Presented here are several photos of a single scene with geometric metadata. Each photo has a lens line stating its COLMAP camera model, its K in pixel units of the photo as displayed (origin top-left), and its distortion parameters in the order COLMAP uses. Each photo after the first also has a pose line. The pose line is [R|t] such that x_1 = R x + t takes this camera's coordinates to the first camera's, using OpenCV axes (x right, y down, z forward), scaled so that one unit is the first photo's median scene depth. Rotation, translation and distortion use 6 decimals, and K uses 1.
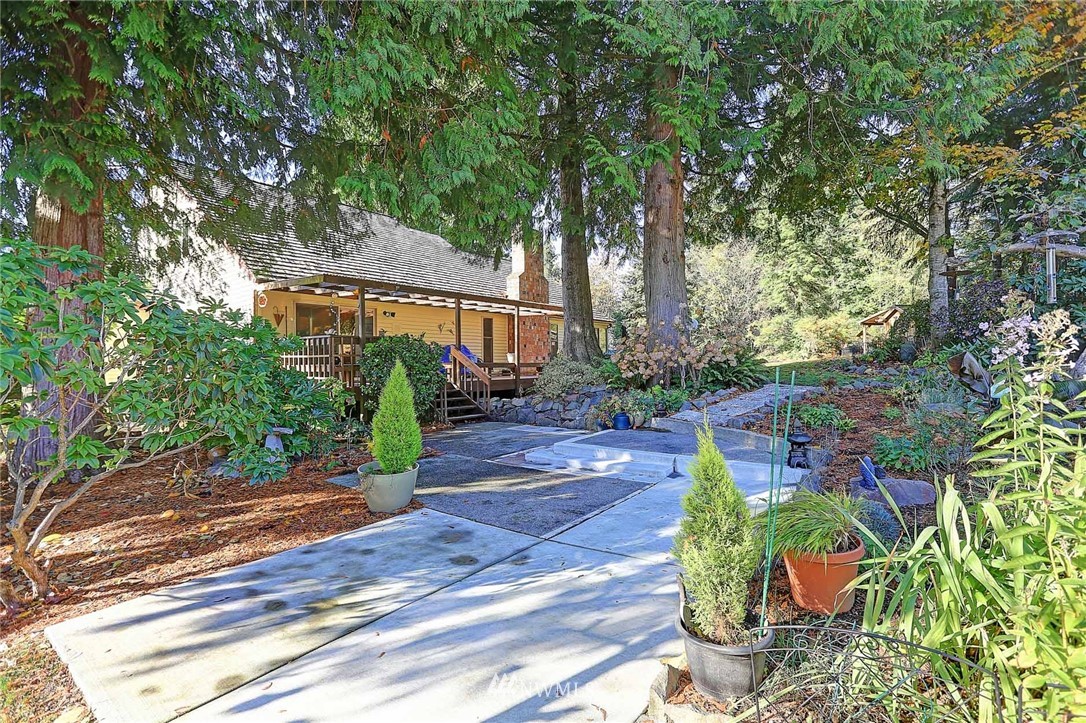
lens RADIAL K [[498.8, 0, 543.0], [0, 498.8, 361.5], [0, 0, 1]] dist [-0.042275, 0.016513]
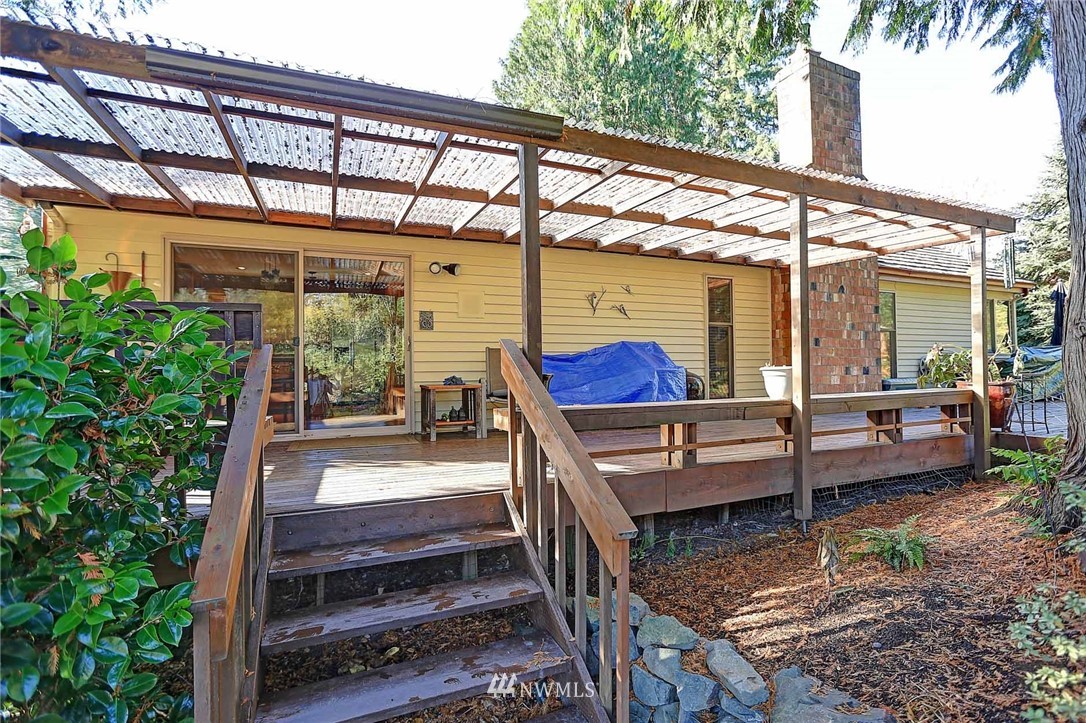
lens RADIAL K [[498.8, 0, 543.0], [0, 498.8, 361.5], [0, 0, 1]] dist [-0.042275, 0.016513]
pose [[0.870585, -0.003657, -0.492004, -0.033651], [0.002504, 0.999992, -0.003003, -0.014975], [0.492011, 0.001382, 0.870588, 0.555194]]
